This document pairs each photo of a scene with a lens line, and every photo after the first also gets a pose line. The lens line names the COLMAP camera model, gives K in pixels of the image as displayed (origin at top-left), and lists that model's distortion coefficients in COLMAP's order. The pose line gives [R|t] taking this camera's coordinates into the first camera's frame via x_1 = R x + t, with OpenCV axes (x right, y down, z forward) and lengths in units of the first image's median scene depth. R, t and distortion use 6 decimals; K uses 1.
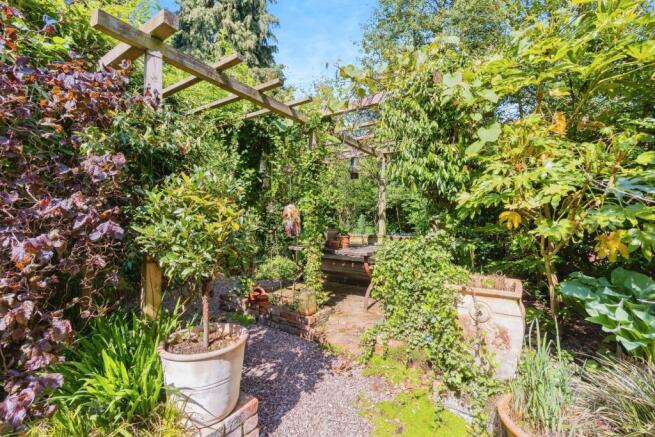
lens RADIAL K [[303.1, 0, 327.2], [0, 303.1, 215.4], [0, 0, 1]] dist [0.000235, 0.000065]
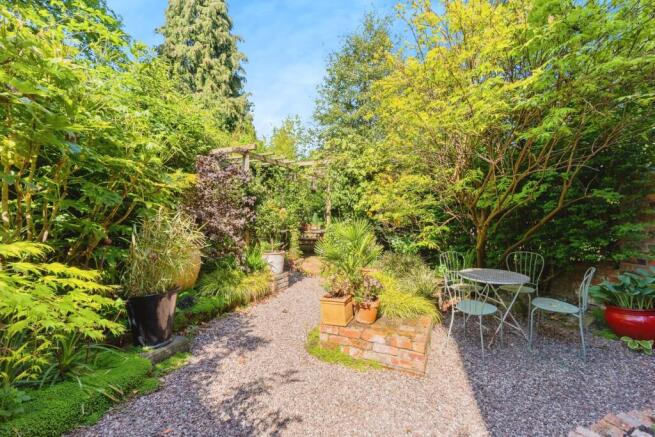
lens RADIAL K [[303.1, 0, 327.1], [0, 303.1, 216.7], [0, 0, 1]] dist [0.000235, 0.000065]
pose [[0.986248, -0.007852, 0.165083, -0.099755], [0.006160, 0.999923, 0.010762, 0.001043], [-0.165155, -0.009597, 0.986221, -0.622151]]
